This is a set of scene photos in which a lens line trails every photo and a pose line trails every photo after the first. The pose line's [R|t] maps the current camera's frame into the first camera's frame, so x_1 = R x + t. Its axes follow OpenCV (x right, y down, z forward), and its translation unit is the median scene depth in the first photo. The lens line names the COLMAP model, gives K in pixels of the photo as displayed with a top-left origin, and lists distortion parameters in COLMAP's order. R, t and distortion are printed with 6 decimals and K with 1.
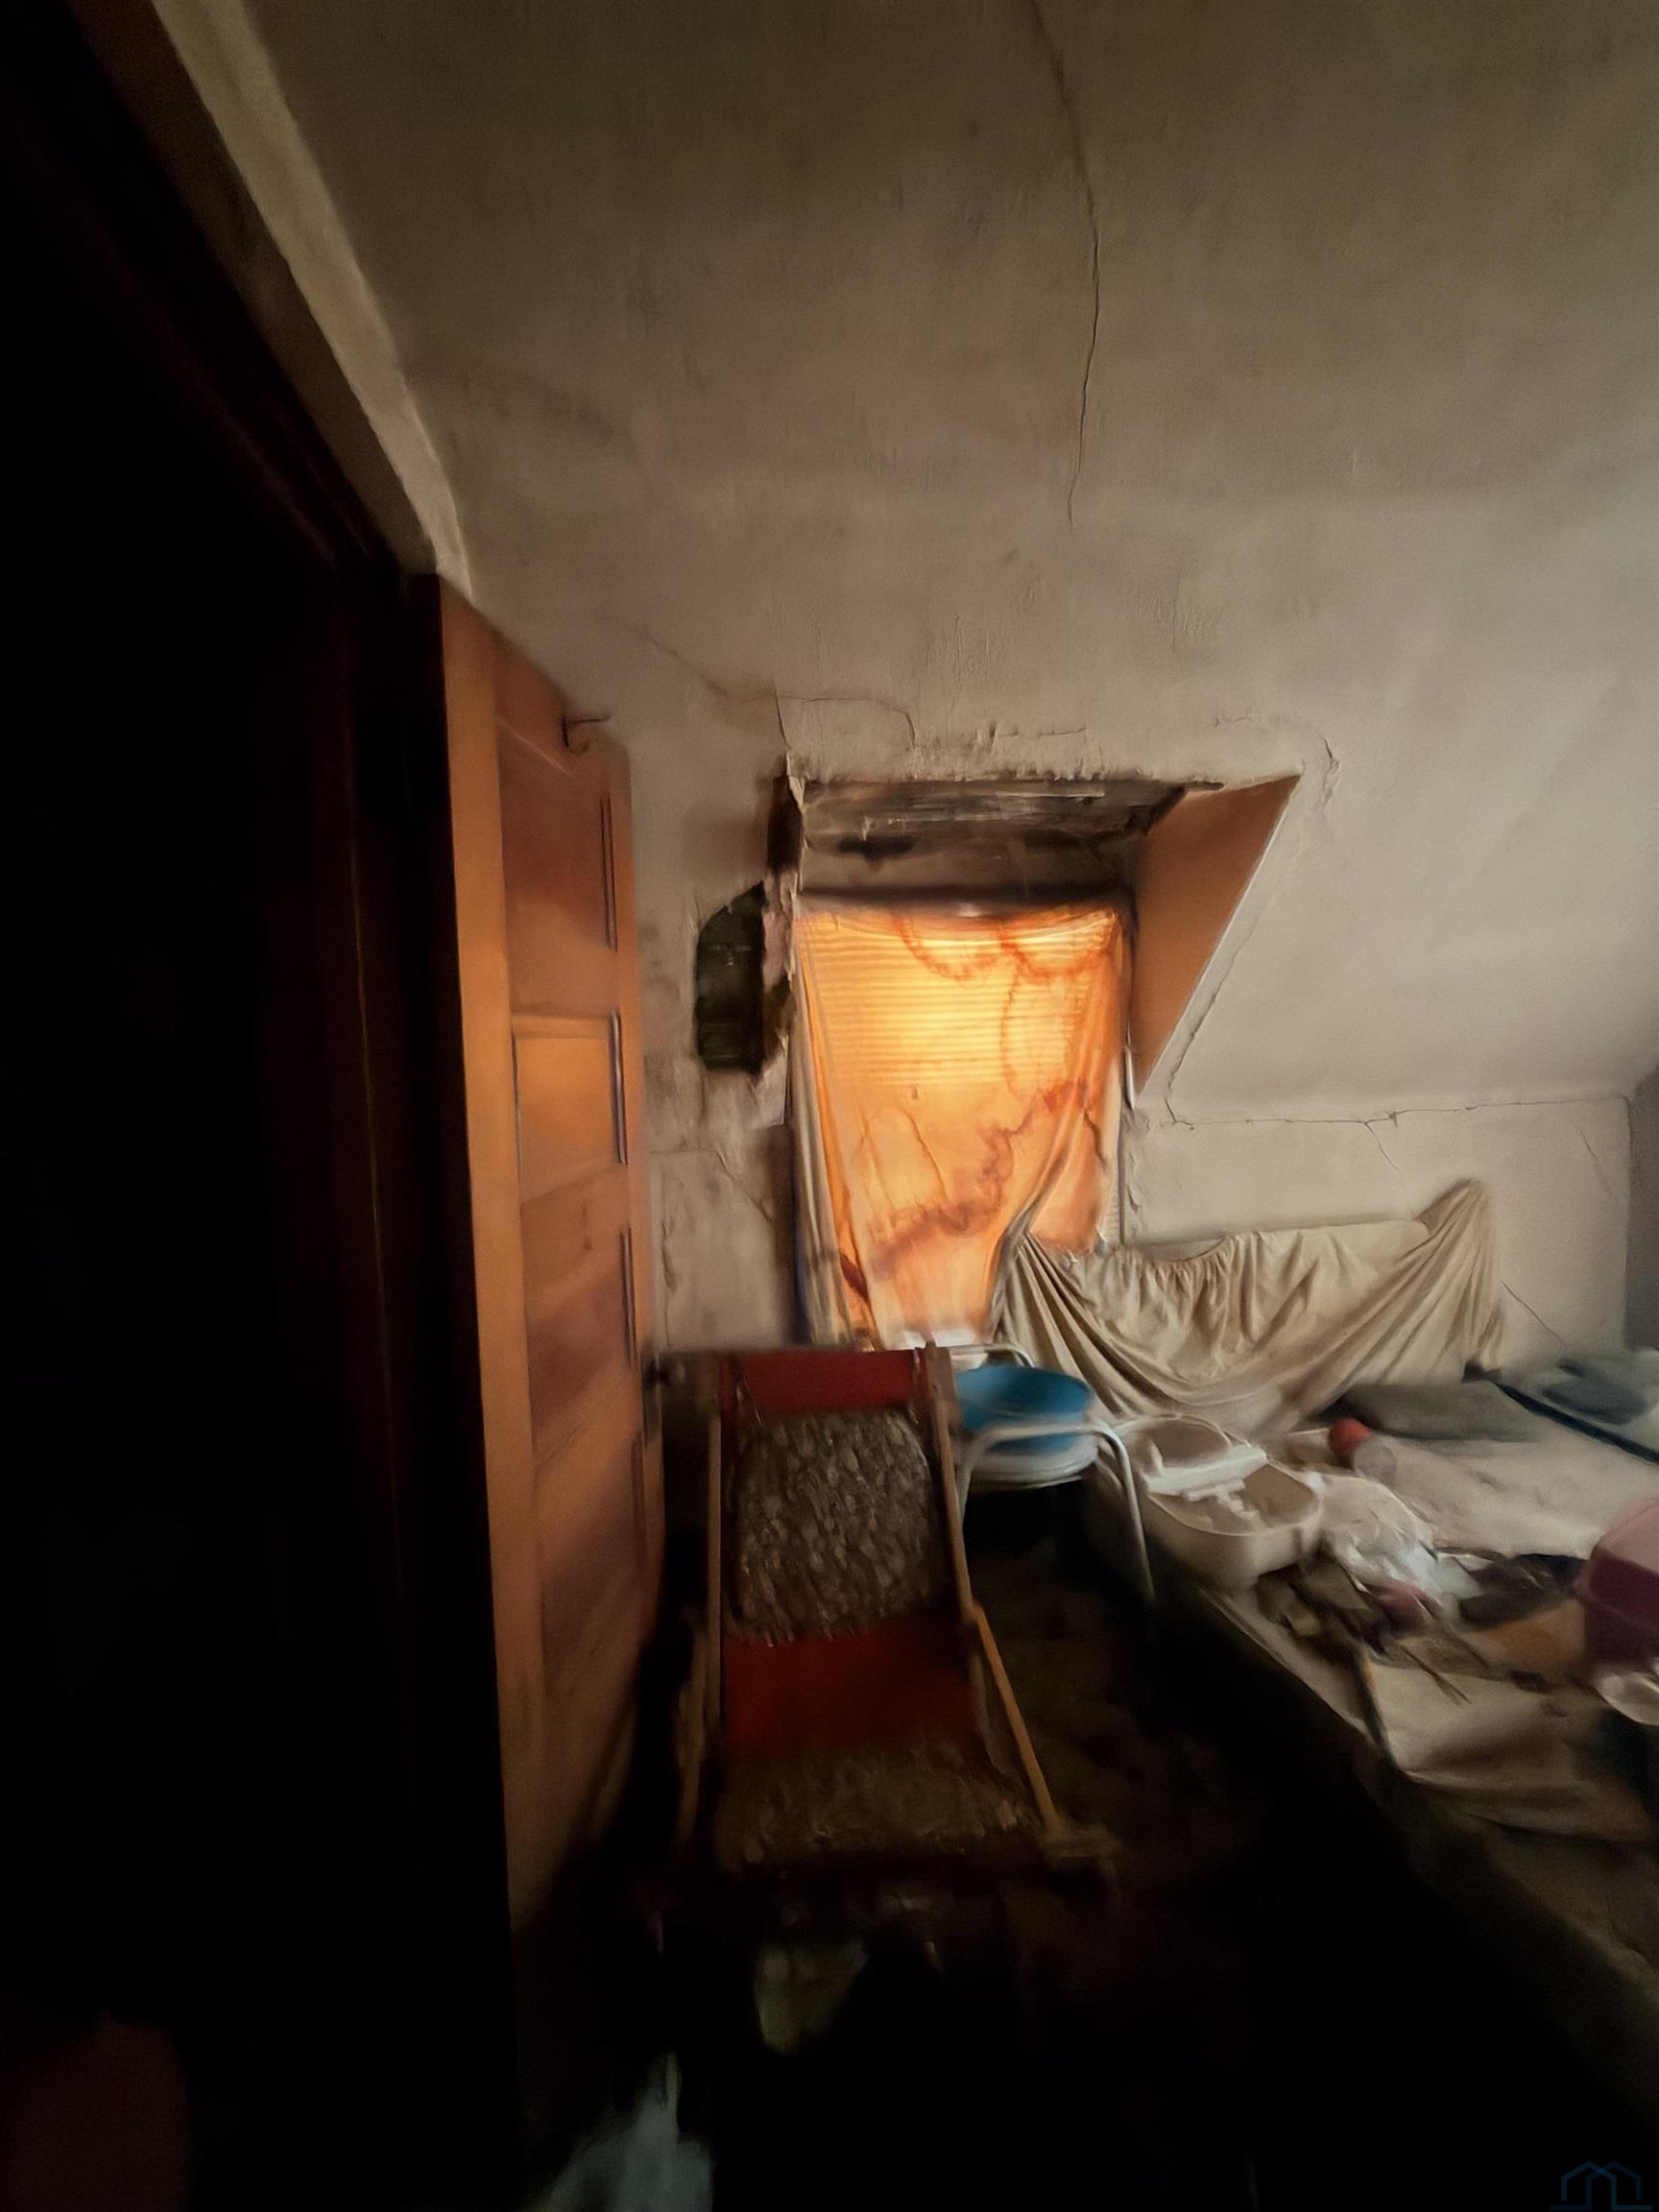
lens RADIAL K [[886.9, 0, 830.5], [0, 886.9, 1104.8], [0, 0, 1]] dist [0.001681, 0.000352]
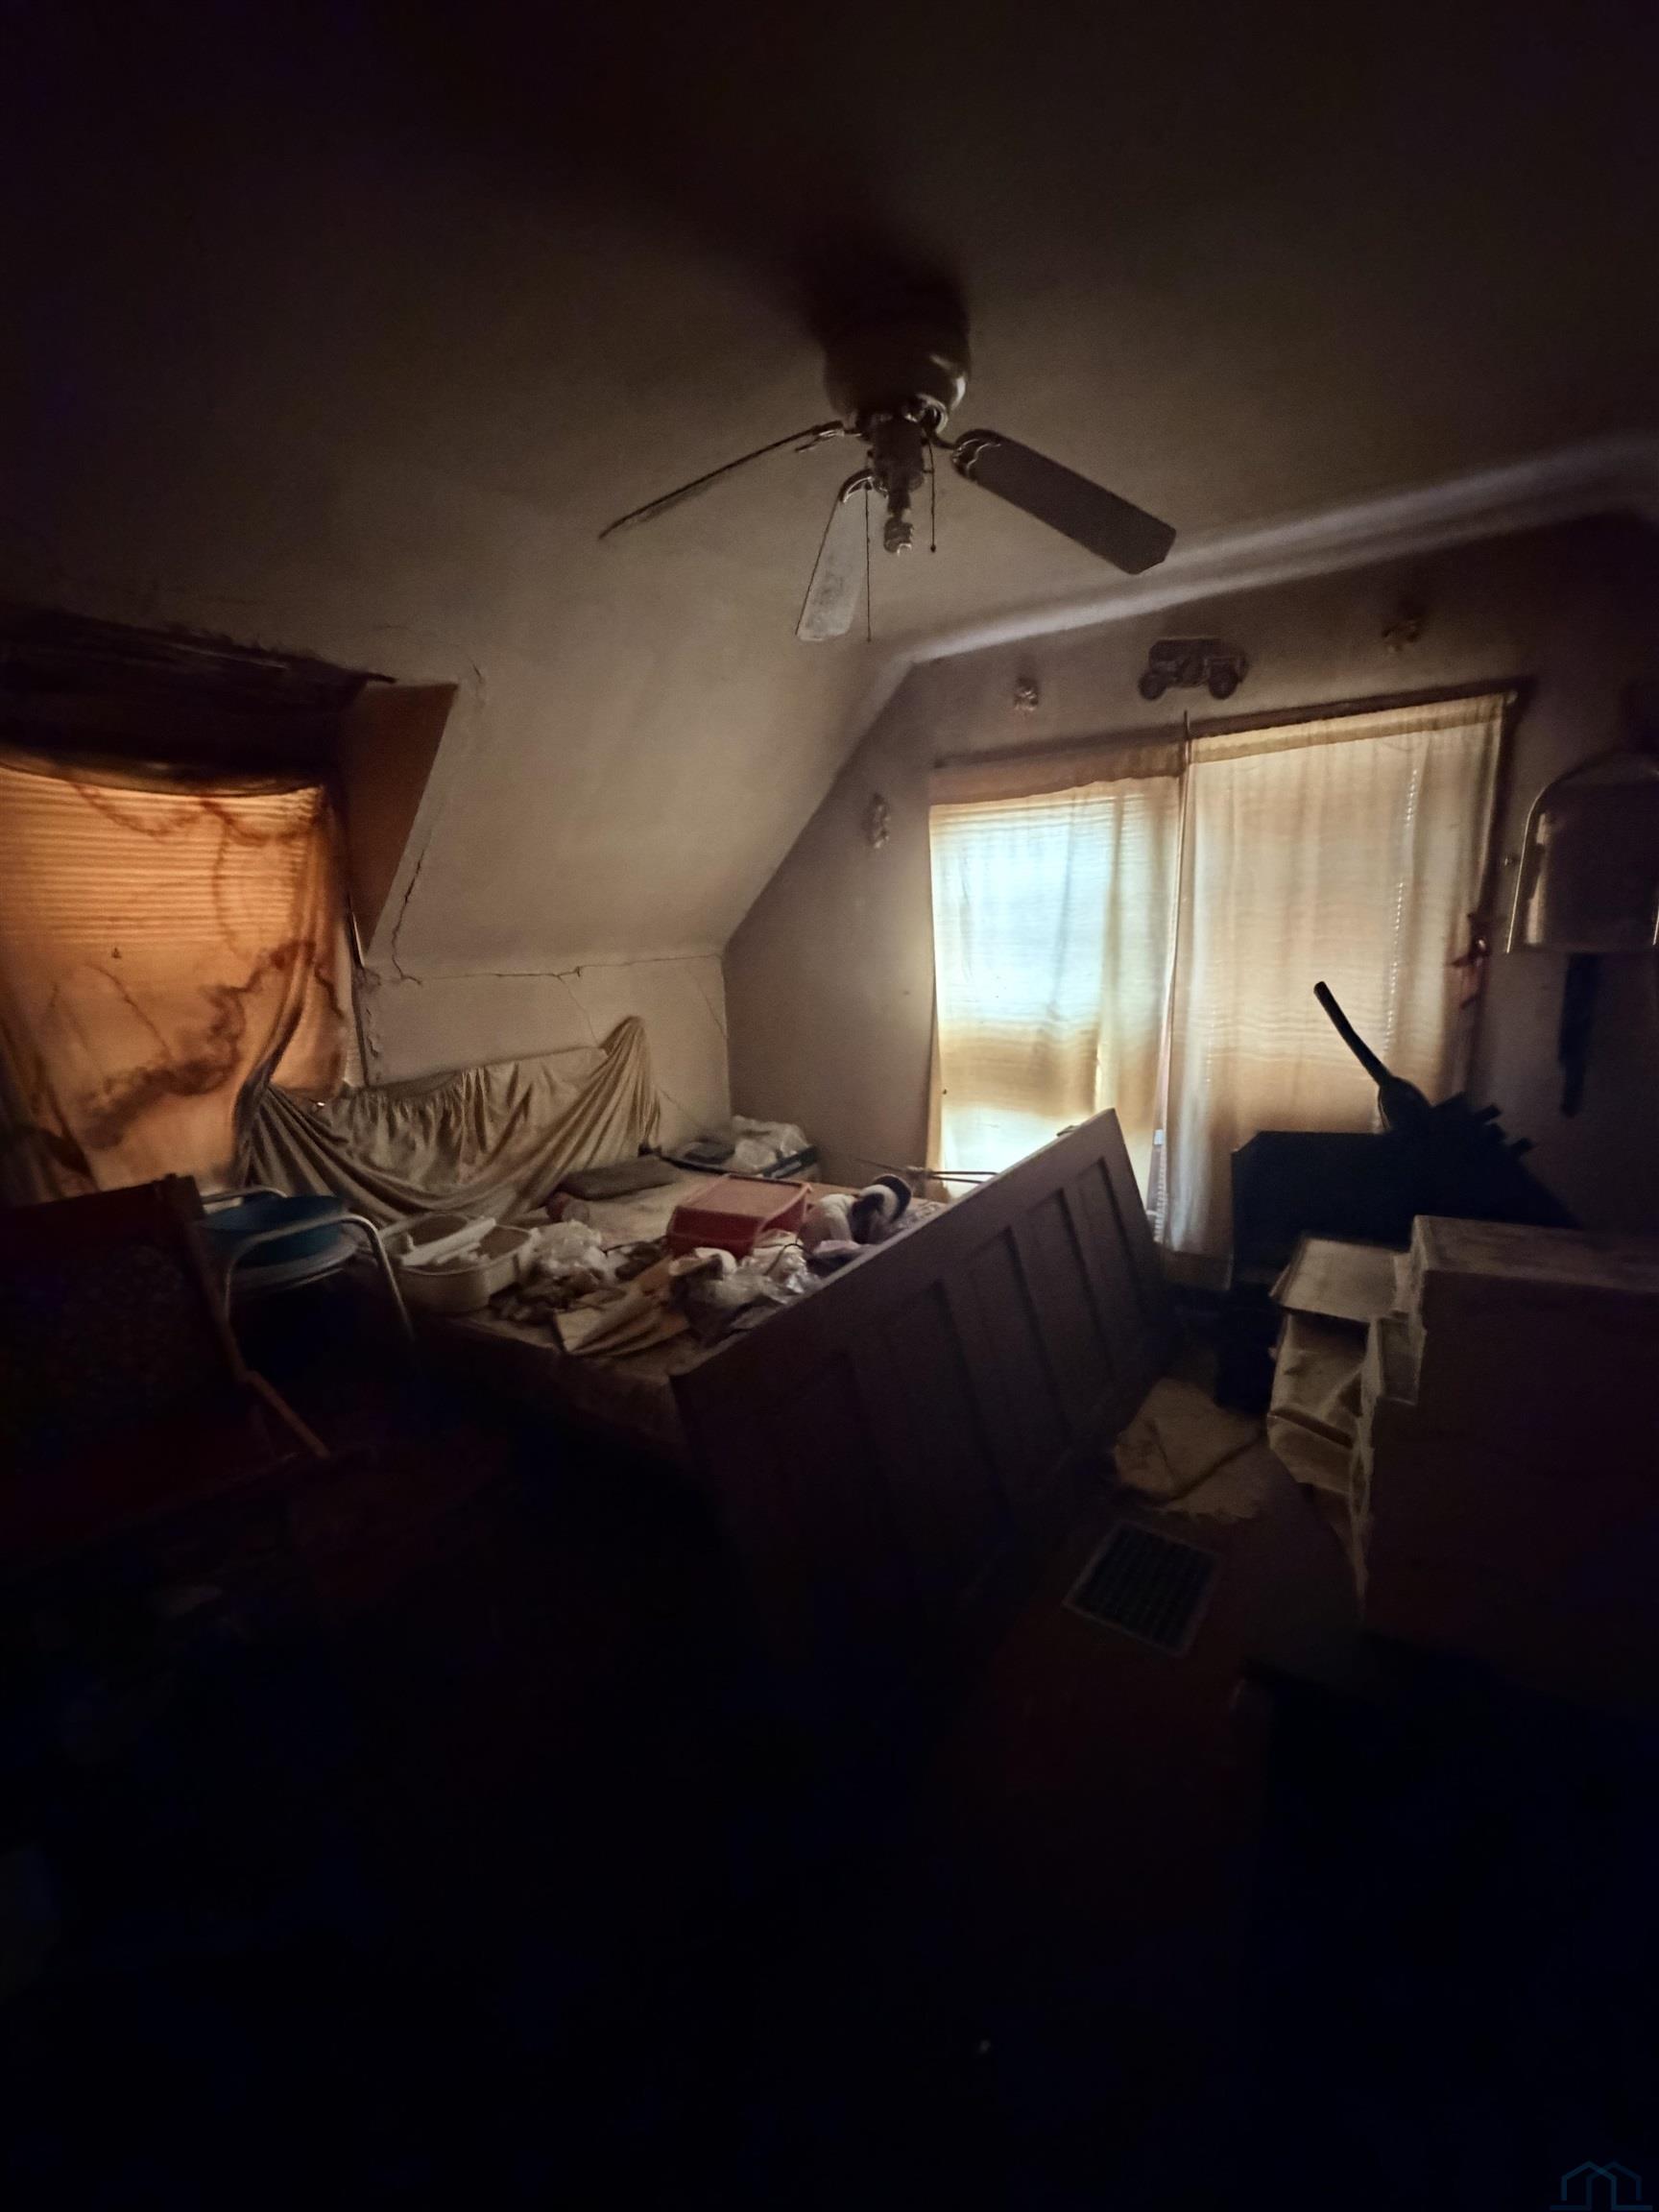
lens RADIAL K [[886.9, 0, 827.0], [0, 886.9, 1104.3], [0, 0, 1]] dist [0.001681, 0.000352]
pose [[0.715907, -0.126237, 0.686689, -0.034053], [0.053780, 0.990567, 0.126032, 0.068893], [-0.696121, -0.053297, 0.715943, -0.231452]]
